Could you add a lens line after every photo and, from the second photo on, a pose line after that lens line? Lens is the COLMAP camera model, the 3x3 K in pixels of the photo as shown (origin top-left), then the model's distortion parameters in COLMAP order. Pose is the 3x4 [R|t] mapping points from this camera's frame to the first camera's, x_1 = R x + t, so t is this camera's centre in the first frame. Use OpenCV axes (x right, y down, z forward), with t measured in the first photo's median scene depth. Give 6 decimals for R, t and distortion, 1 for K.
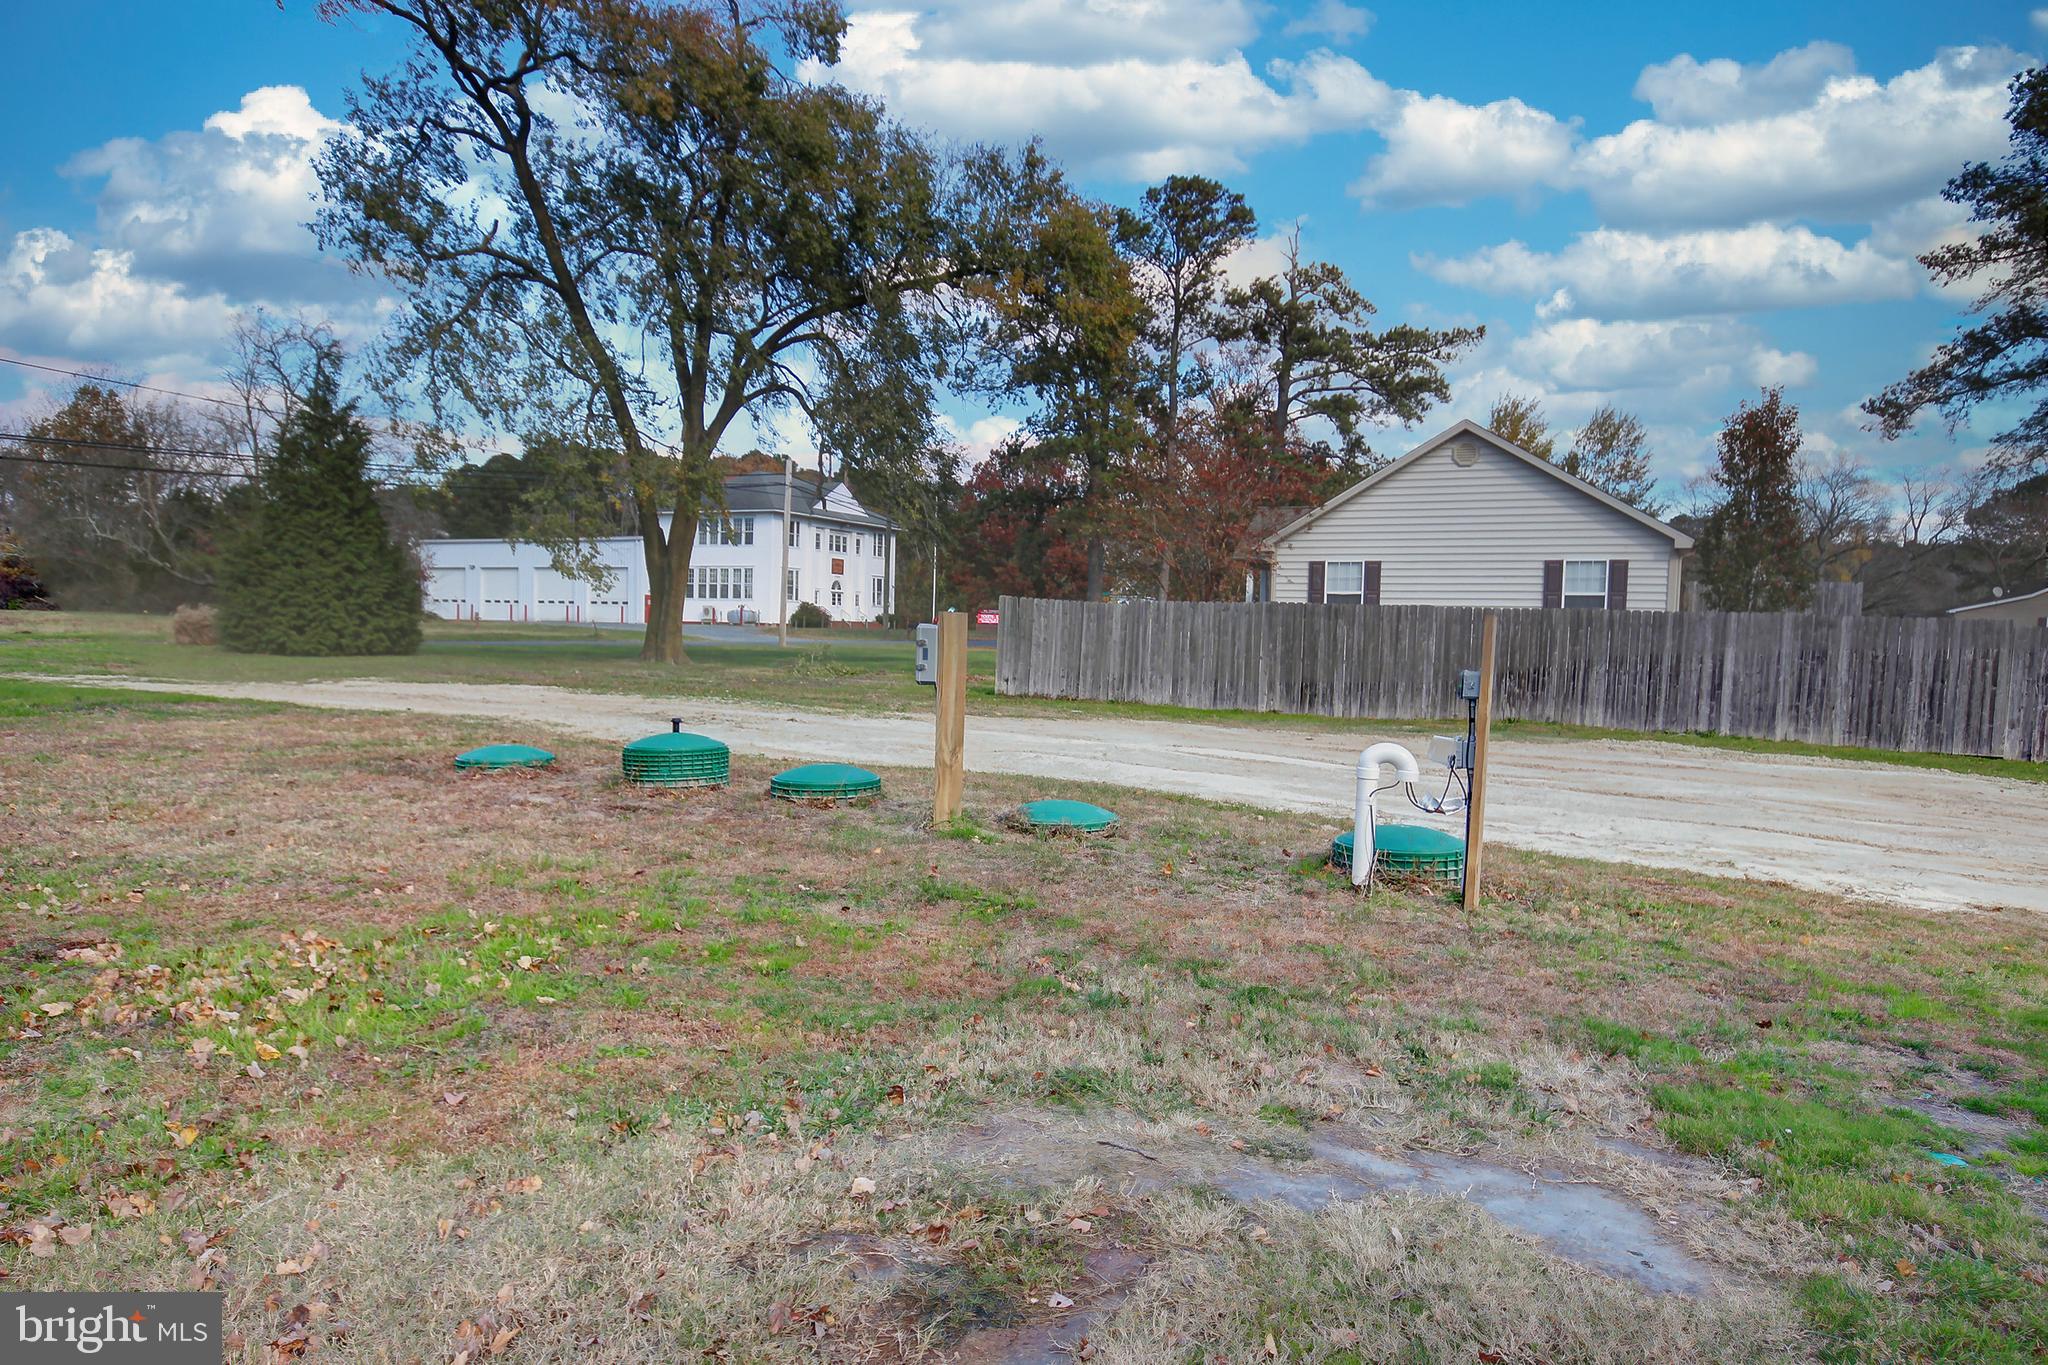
lens RADIAL K [[1318.6, 0, 1018.0], [0, 1318.6, 730.9], [0, 0, 1]] dist [0.005191, 0.002414]
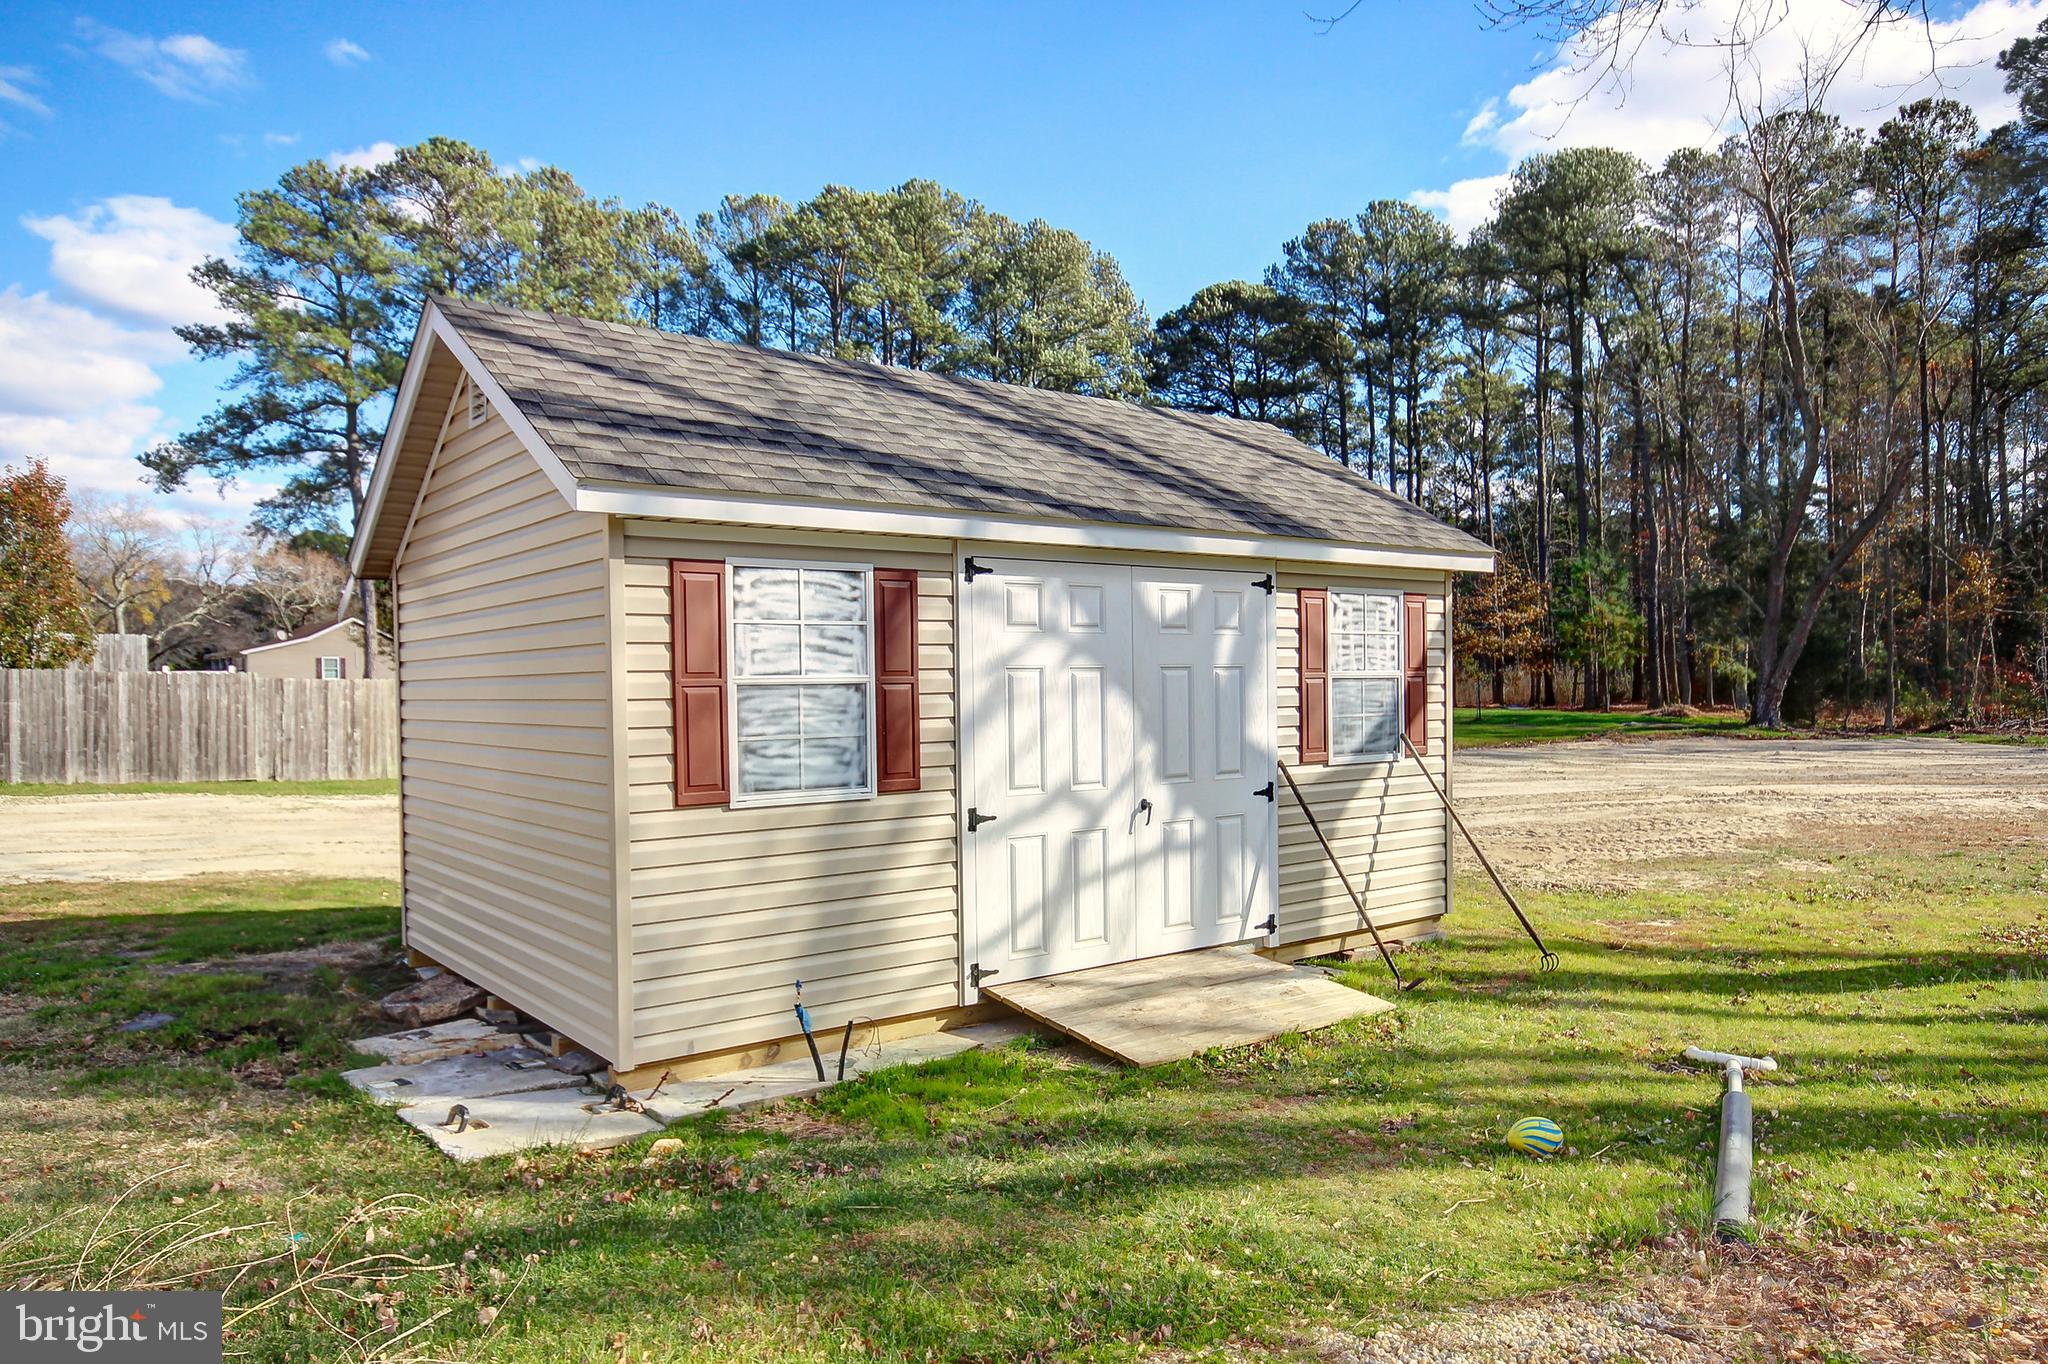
lens RADIAL K [[1356.0, 0, 1020.6], [0, 1356.0, 732.5], [0, 0, 1]] dist [0.002144, 0.003796]
pose [[0.432879, -0.060938, 0.899390, -0.071841], [0.085995, 0.995954, 0.026091, 0.002155], [-0.897341, 0.066049, 0.436368, -0.150876]]
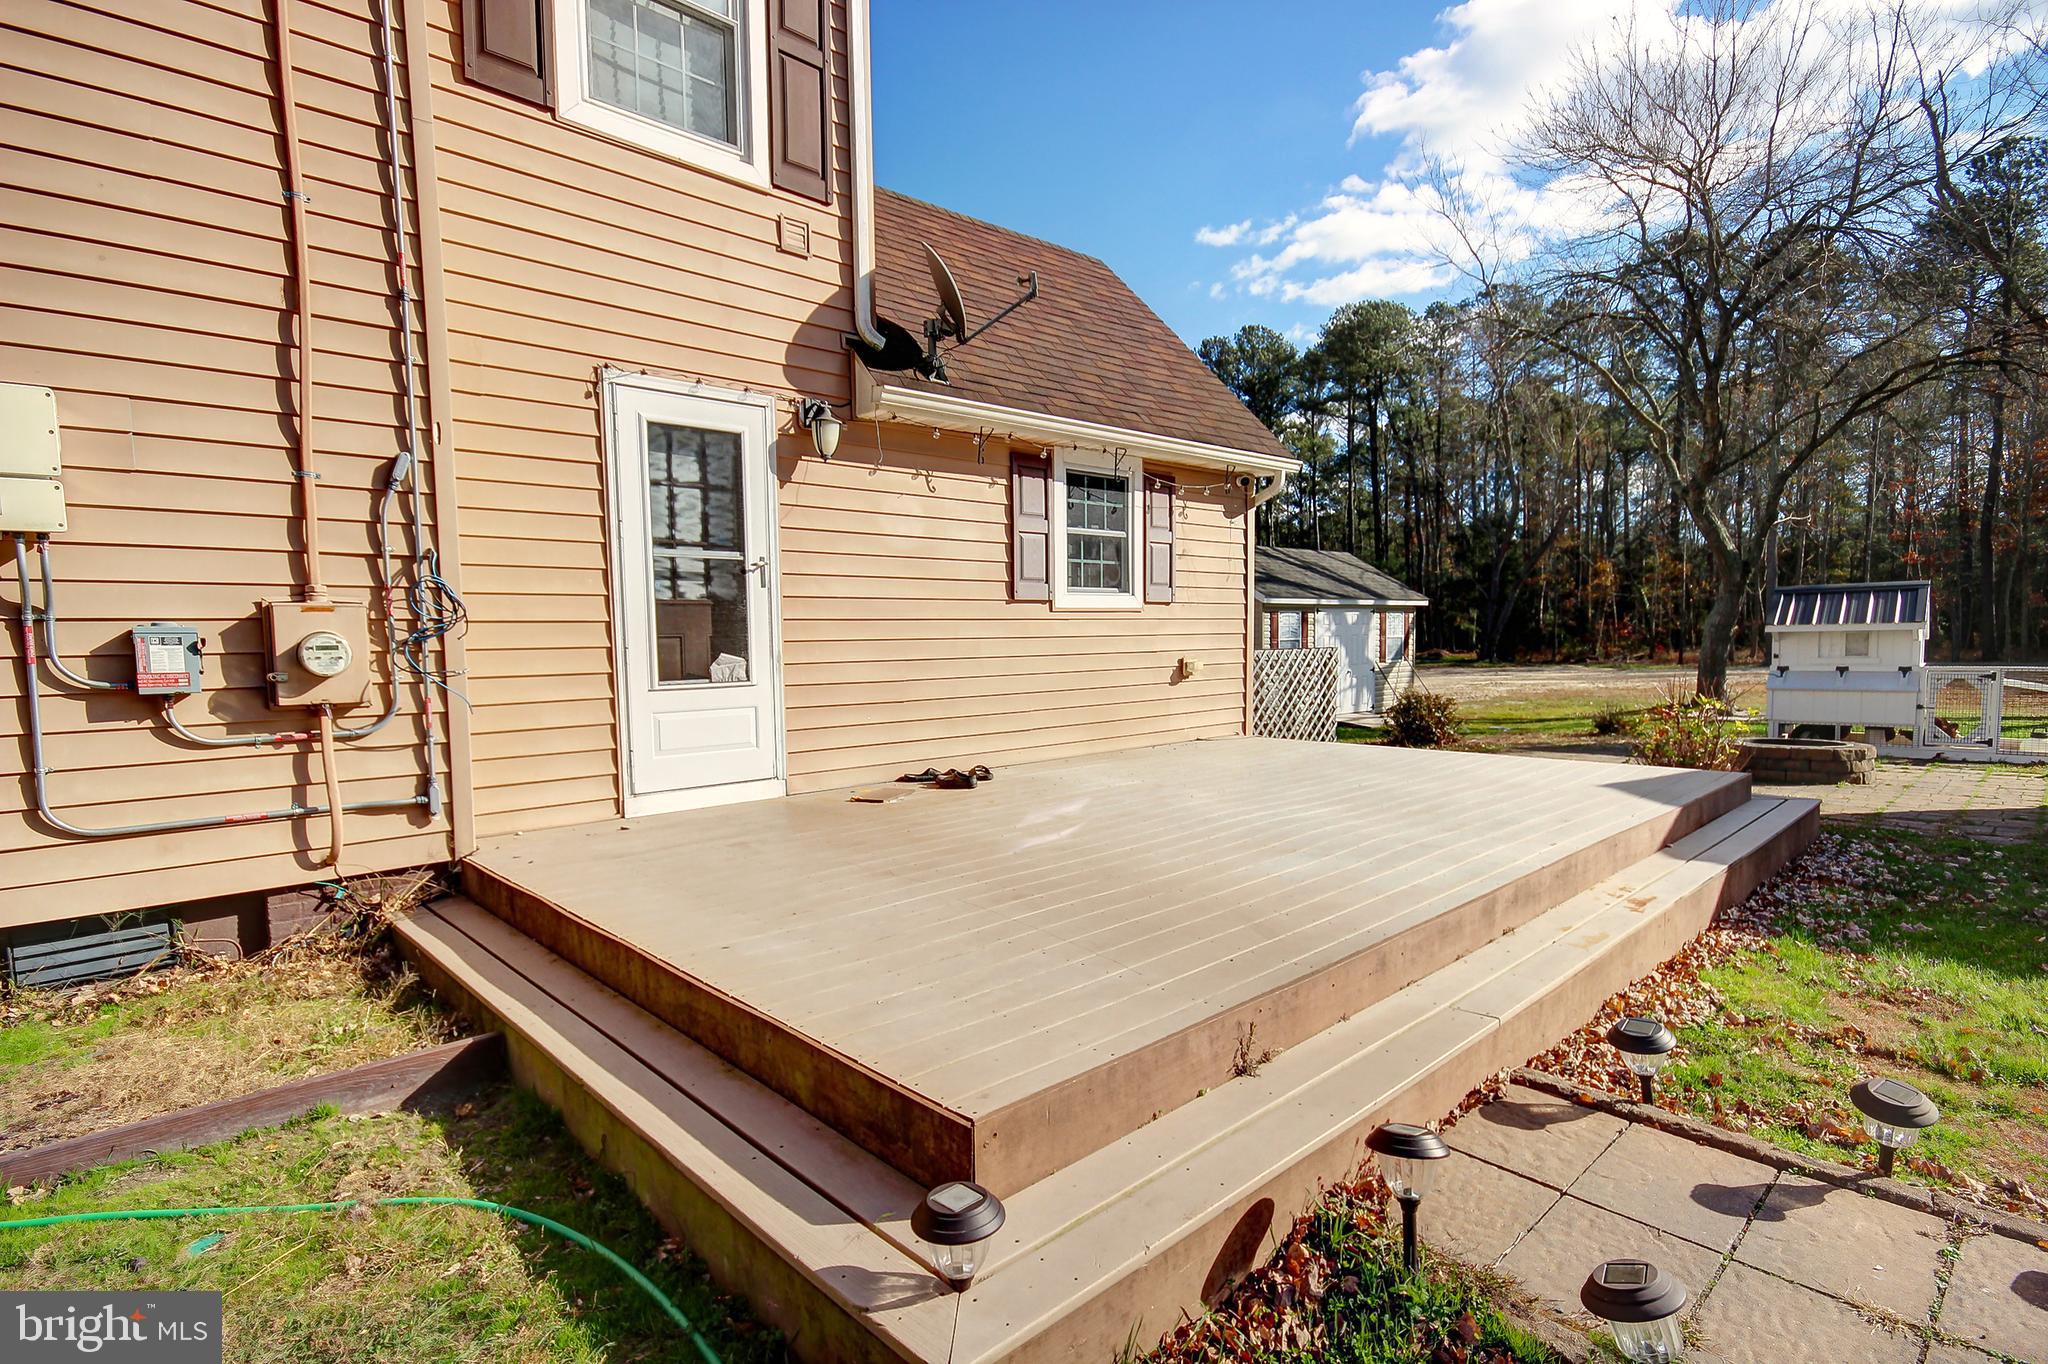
lens RADIAL K [[1005.9, 0, 1019.8], [0, 1005.9, 726.3], [0, 0, 1]] dist [-0.001612, -0.000019]
pose [[0.363614, -0.111669, 0.924832, -0.566583], [0.094264, 0.992104, 0.082730, -0.017995], [-0.926768, 0.057096, 0.371269, -0.106678]]
